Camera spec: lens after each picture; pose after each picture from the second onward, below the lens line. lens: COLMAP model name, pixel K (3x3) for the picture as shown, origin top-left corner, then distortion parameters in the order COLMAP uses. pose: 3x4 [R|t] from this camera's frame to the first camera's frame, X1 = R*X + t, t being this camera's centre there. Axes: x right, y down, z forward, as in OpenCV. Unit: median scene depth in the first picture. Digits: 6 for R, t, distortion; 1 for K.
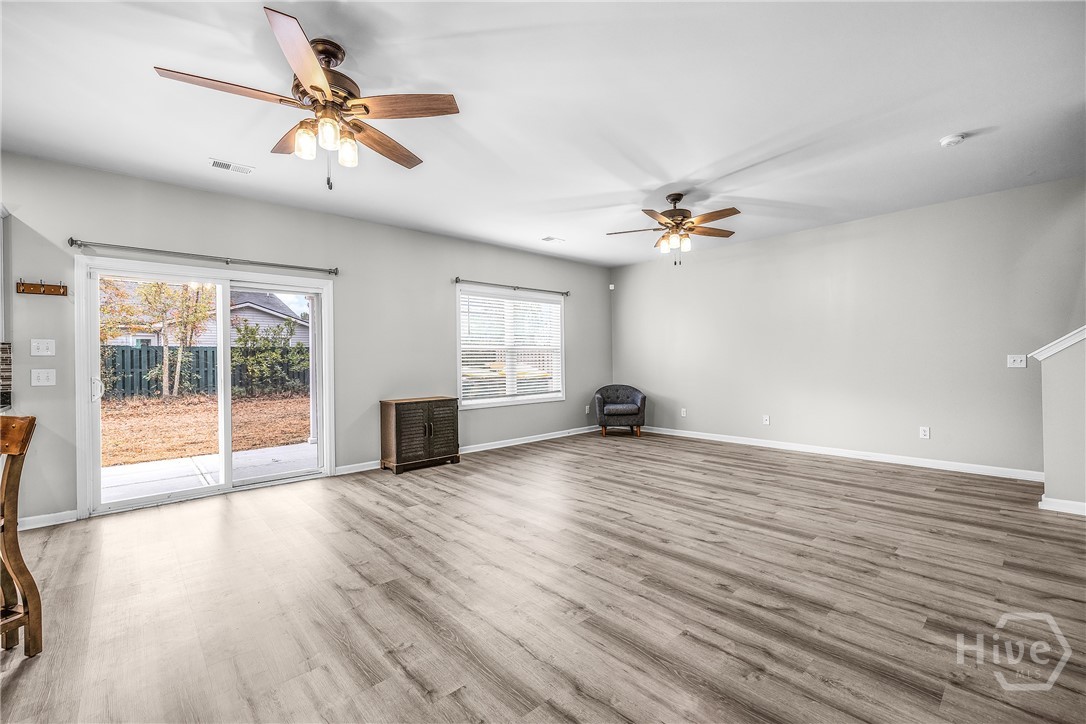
lens RADIAL K [[457.8, 0, 546.8], [0, 457.8, 358.0], [0, 0, 1]] dist [0.000388, 0.000015]
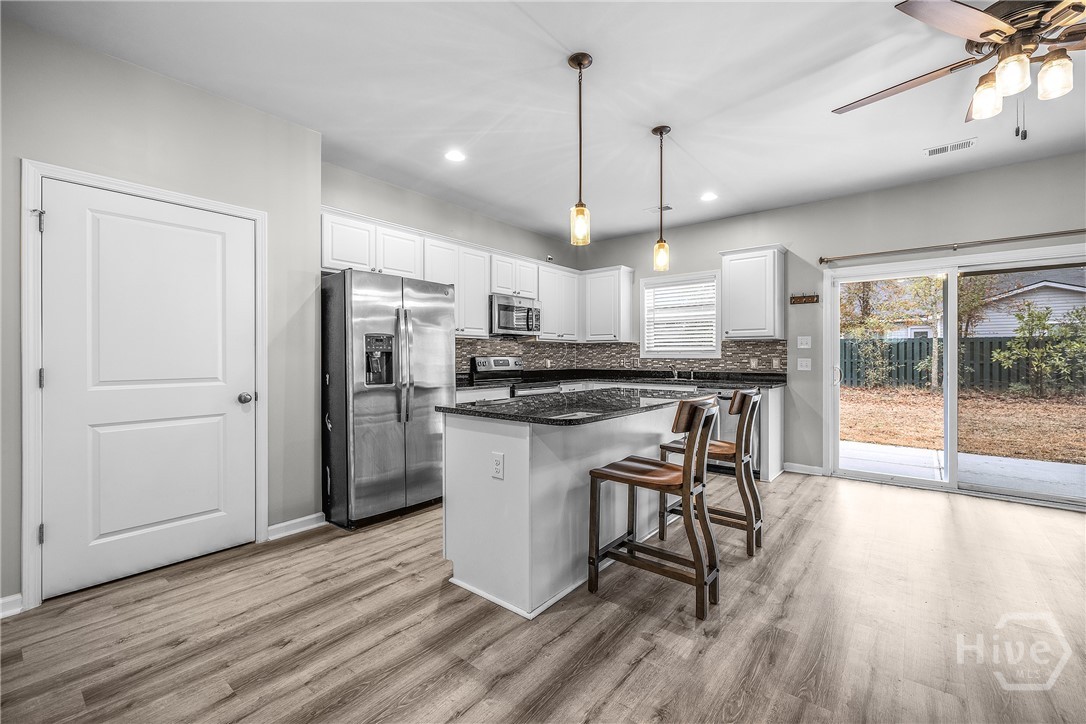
lens RADIAL K [[457.8, 0, 546.8], [0, 457.8, 358.0], [0, 0, 1]] dist [0.000388, 0.000015]
pose [[0.148913, 0.018453, -0.988678, 0.116783], [-0.000374, 0.999827, 0.018605, -0.001573], [0.988850, -0.002401, 0.148894, 0.033791]]
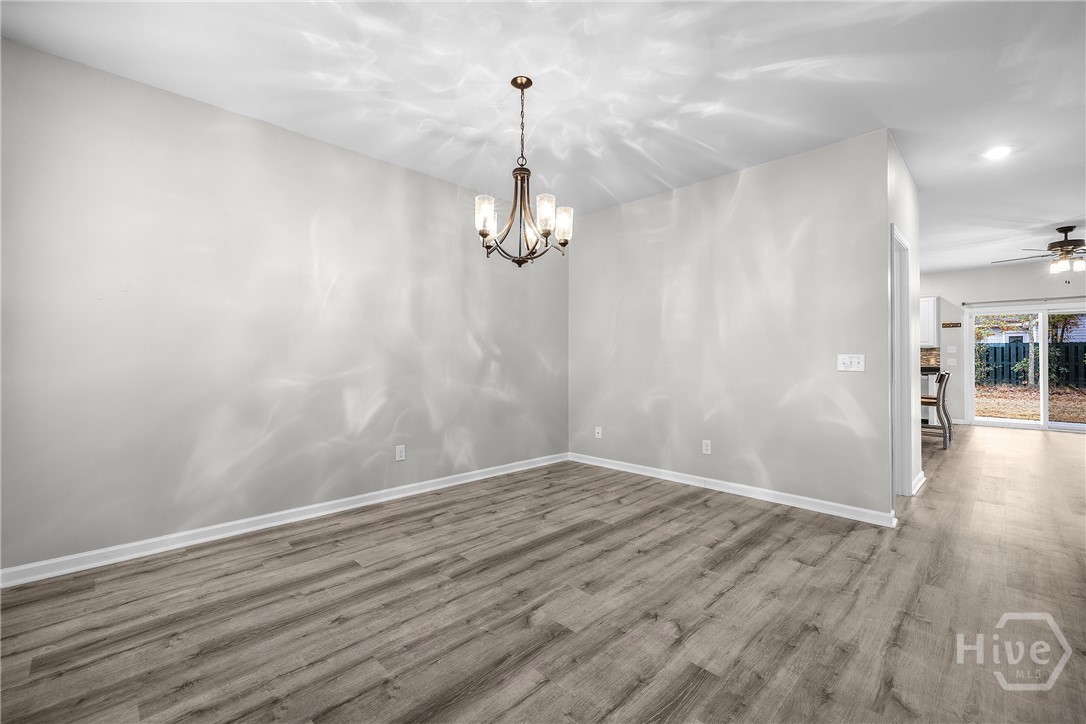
lens RADIAL K [[452.9, 0, 544.5], [0, 452.9, 355.9], [0, 0, 1]] dist [-0.000293, -0.000013]
pose [[0.033493, 0.008558, -0.999402, 1.051310], [-0.000777, 0.999963, 0.008536, -0.006468], [0.999439, 0.000490, 0.033498, -1.060613]]
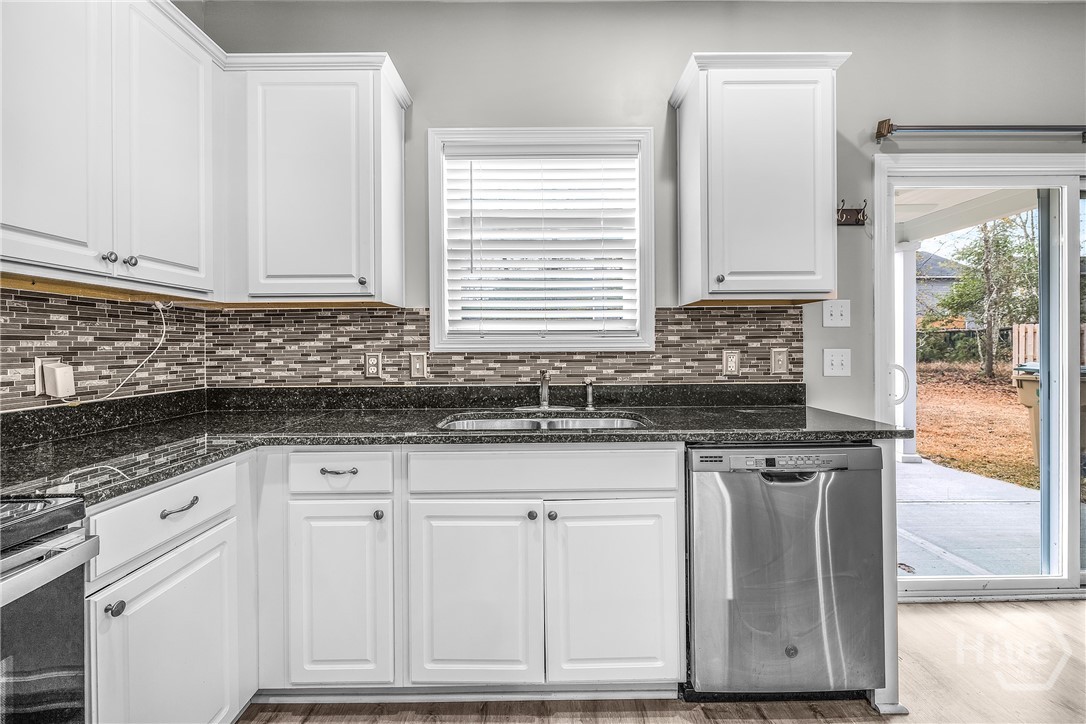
lens RADIAL K [[460.3, 0, 544.9], [0, 460.3, 346.3], [0, 0, 1]] dist [-0.000236, 0.000022]
pose [[0.742068, 0.008462, -0.670271, -0.843793], [-0.001471, 0.999938, 0.010996, 0.012907], [0.670323, -0.007174, 0.742035, 0.248118]]
